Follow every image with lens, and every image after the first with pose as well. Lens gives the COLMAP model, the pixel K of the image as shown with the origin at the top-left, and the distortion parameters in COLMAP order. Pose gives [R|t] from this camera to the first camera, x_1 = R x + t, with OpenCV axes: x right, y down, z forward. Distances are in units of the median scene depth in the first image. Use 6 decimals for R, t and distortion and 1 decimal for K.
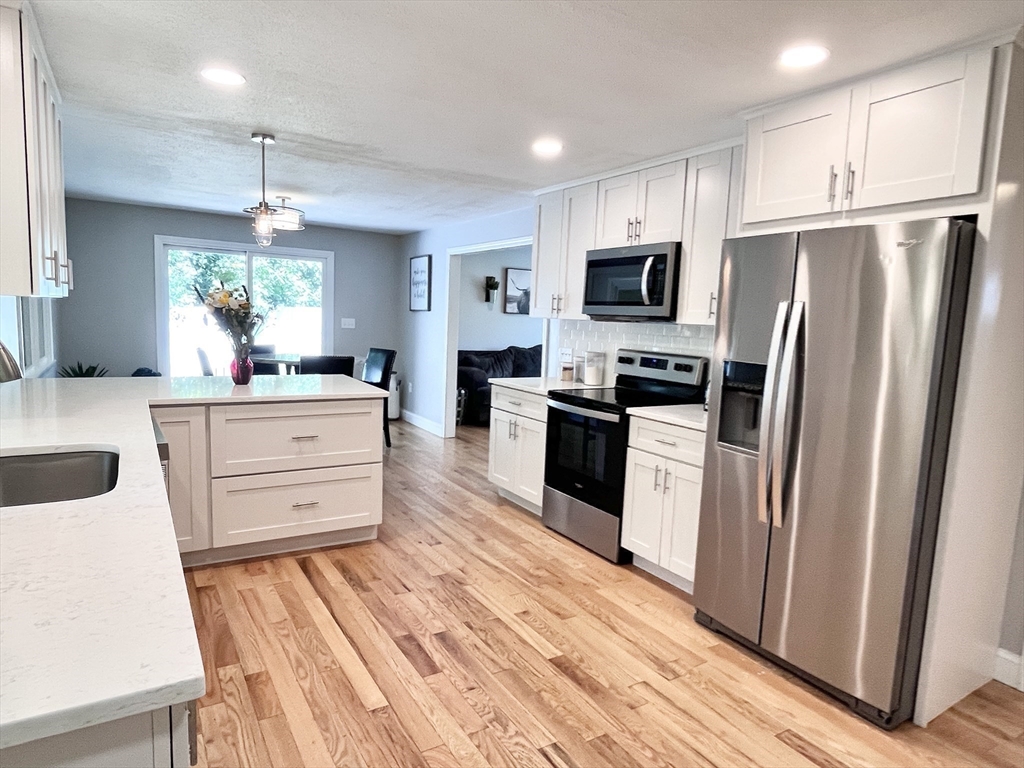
lens RADIAL K [[624.4, 0, 519.4], [0, 624.4, 391.5], [0, 0, 1]] dist [-0.000750, -0.001479]
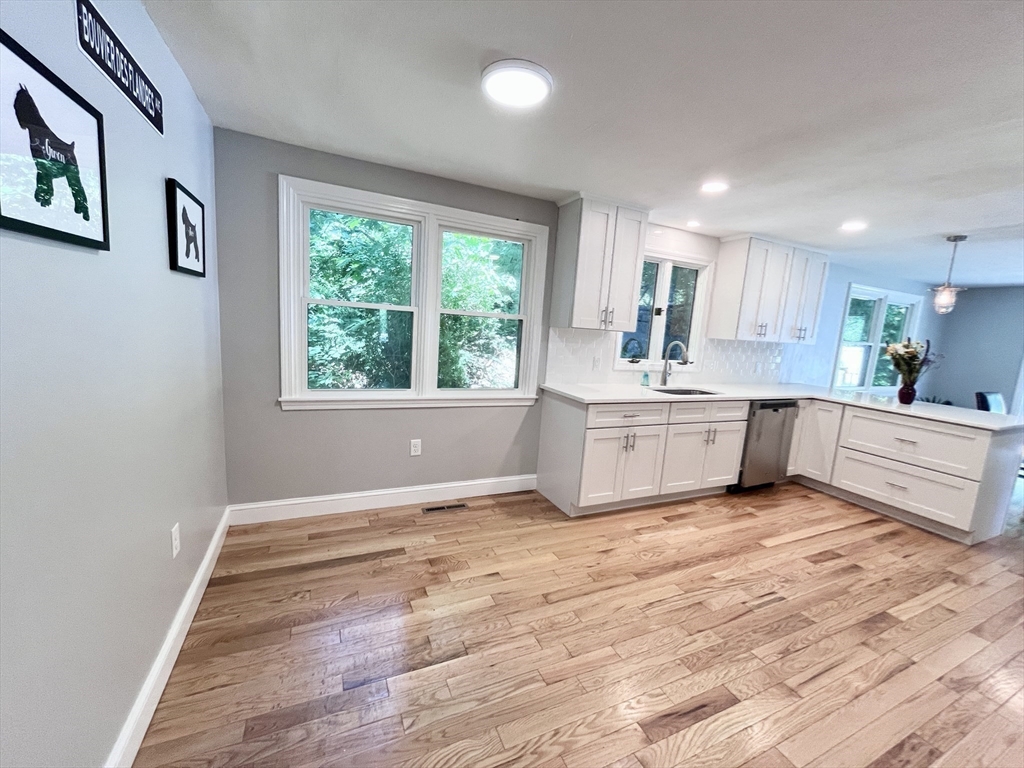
lens RADIAL K [[414.7, 0, 514.3], [0, 414.7, 386.0], [0, 0, 1]] dist [-0.002911, 0.000251]
pose [[-0.116788, 0.096786, -0.988430, 0.701578], [-0.191244, 0.974423, 0.118011, 0.009471], [0.974570, 0.202813, -0.095291, 0.166220]]
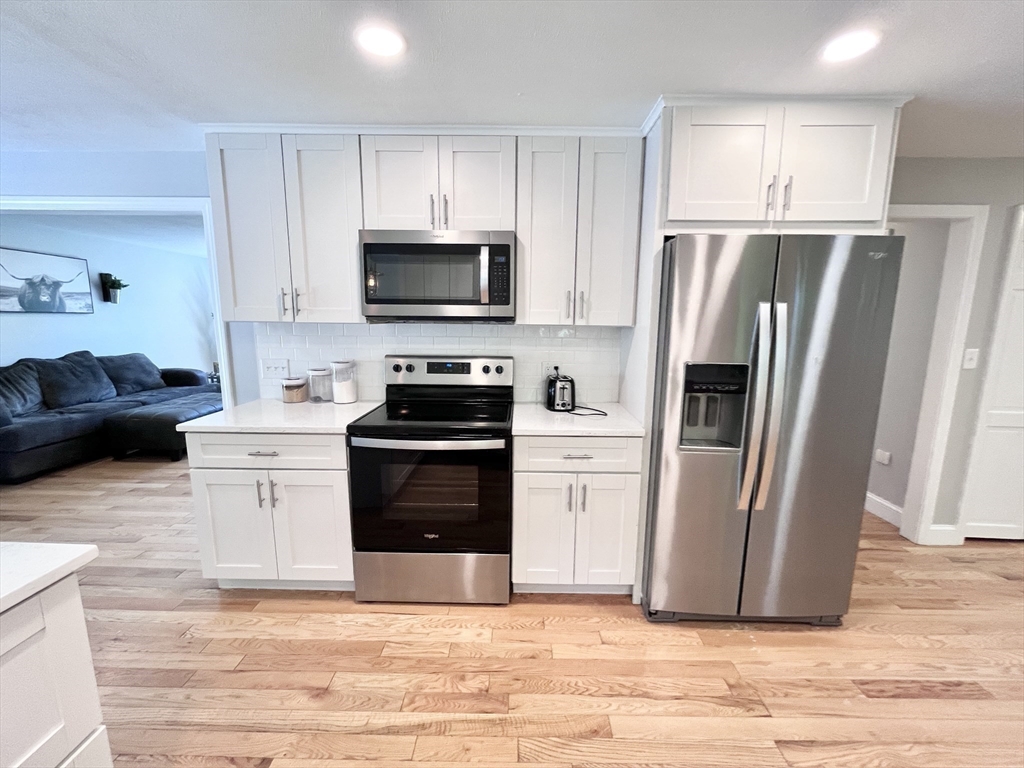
lens RADIAL K [[414.7, 0, 514.3], [0, 414.7, 386.0], [0, 0, 1]] dist [-0.002911, 0.000251]
pose [[0.536102, -0.170982, 0.826656, -0.273873], [0.112715, 0.985002, 0.130636, -0.101351], [-0.836594, 0.023143, 0.547334, 0.683905]]
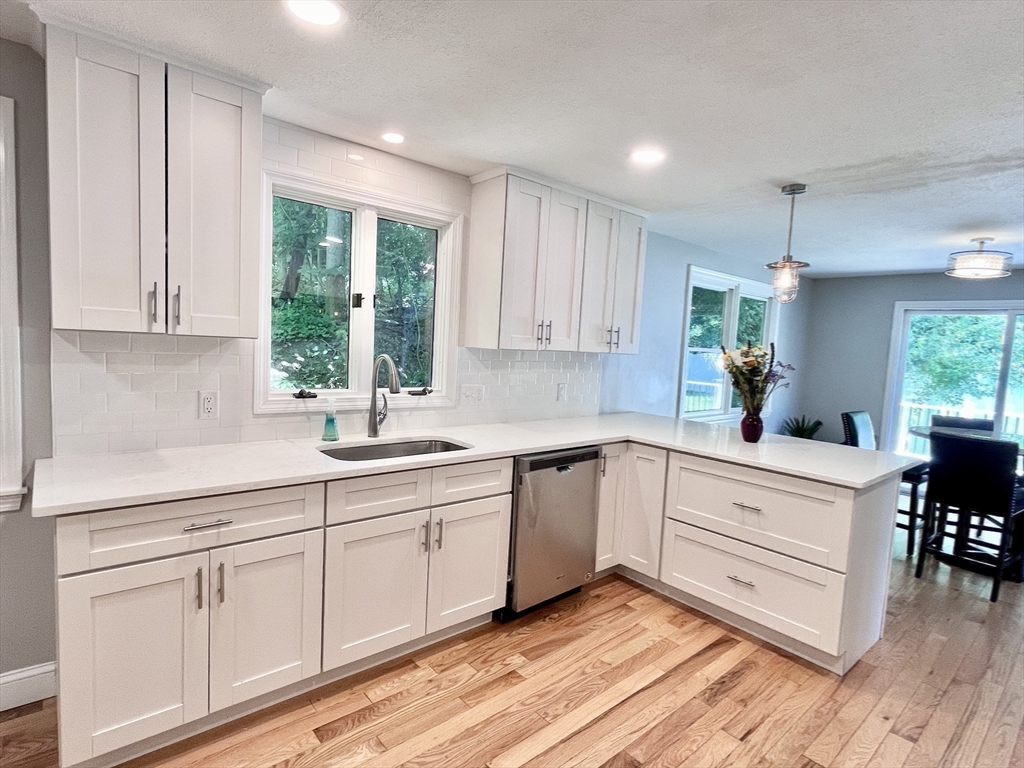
lens RADIAL K [[536.0, 0, 517.0], [0, 536.0, 389.4], [0, 0, 1]] dist [0.000162, -0.000690]
pose [[0.162133, 0.053652, -0.985309, 0.349440], [-0.163666, 0.986153, 0.026766, -0.059278], [0.973101, 0.156922, 0.168669, 0.510509]]
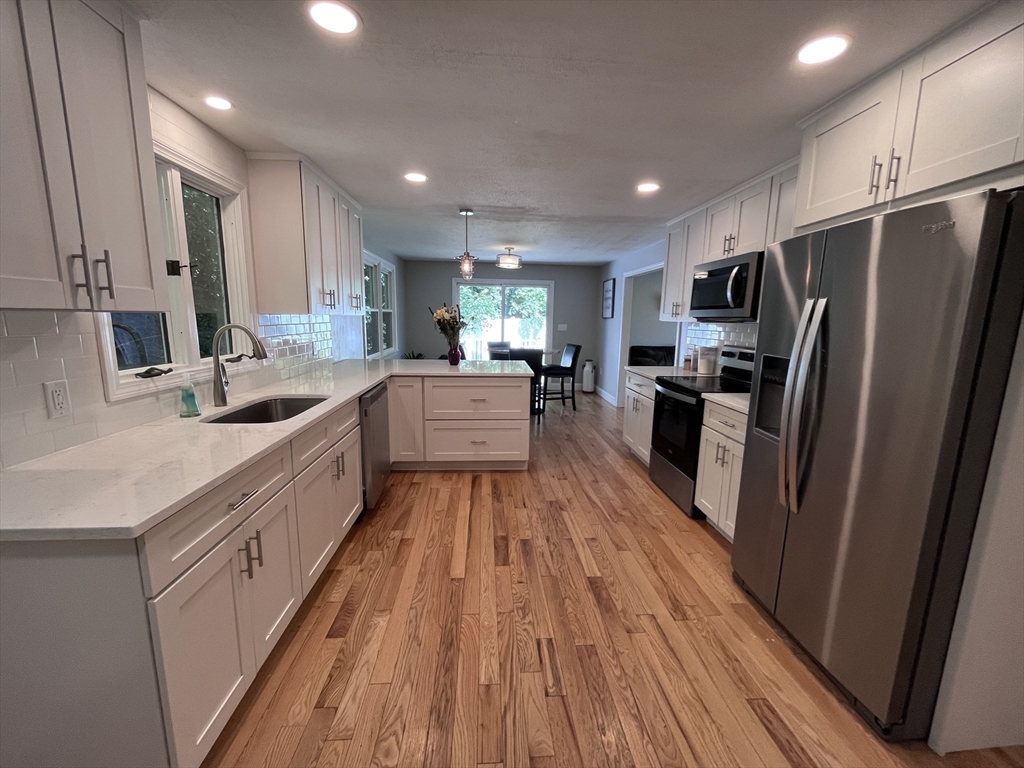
lens RADIAL K [[414.7, 0, 514.3], [0, 414.7, 386.0], [0, 0, 1]] dist [-0.002911, 0.000251]
pose [[0.883604, 0.050790, -0.465473, 0.221134], [-0.036508, 0.998546, 0.039653, -0.006150], [0.466810, -0.018044, 0.884174, 0.110104]]
